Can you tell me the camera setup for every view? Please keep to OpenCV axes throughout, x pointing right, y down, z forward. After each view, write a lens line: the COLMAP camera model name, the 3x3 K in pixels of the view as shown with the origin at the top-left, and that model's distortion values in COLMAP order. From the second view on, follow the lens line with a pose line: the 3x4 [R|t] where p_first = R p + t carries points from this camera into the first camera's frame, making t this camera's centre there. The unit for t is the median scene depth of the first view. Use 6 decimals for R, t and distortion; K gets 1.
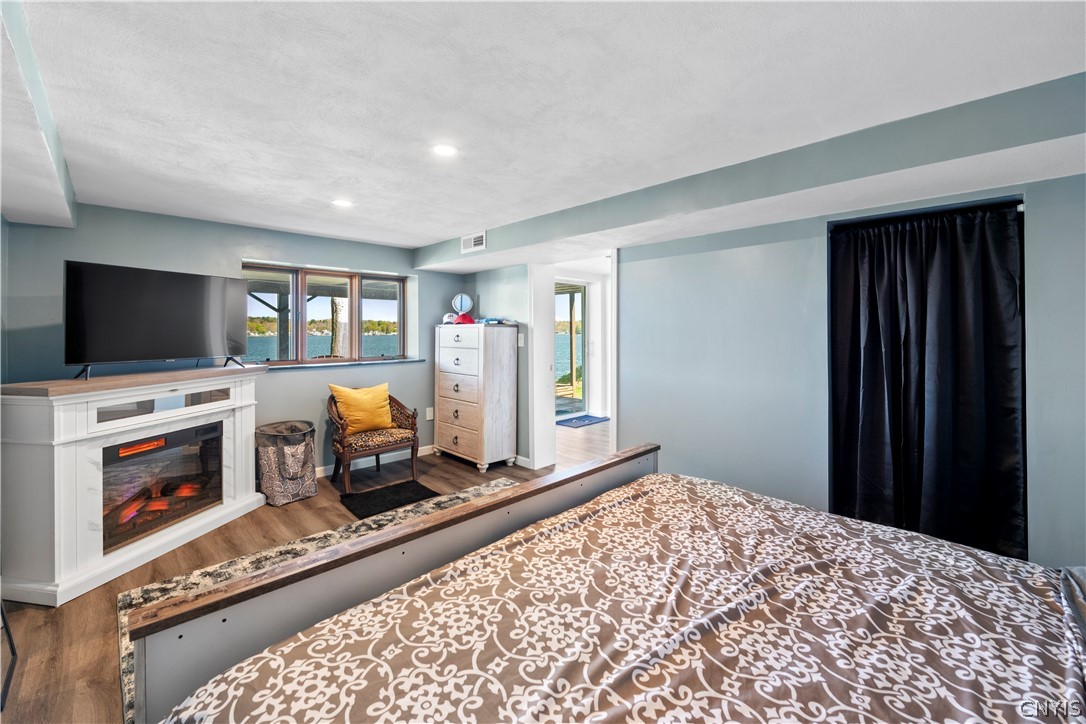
lens RADIAL K [[446.7, 0, 548.1], [0, 446.7, 330.4], [0, 0, 1]] dist [-0.009762, -0.000827]
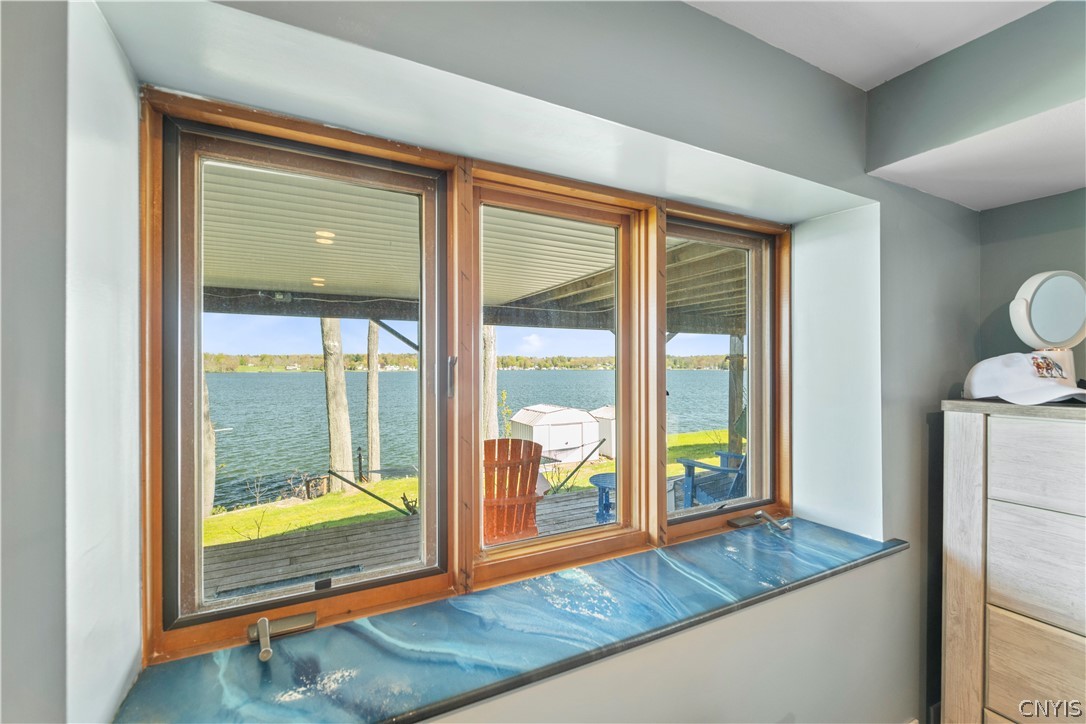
lens RADIAL K [[458.2, 0, 548.4], [0, 458.2, 364.8], [0, 0, 1]] dist [0.001184, 0.000057]
pose [[0.956979, 0.001207, -0.290154, -0.387336], [-0.001737, 0.999997, -0.001566, -0.031344], [0.290151, 0.002003, 0.956979, 0.693626]]
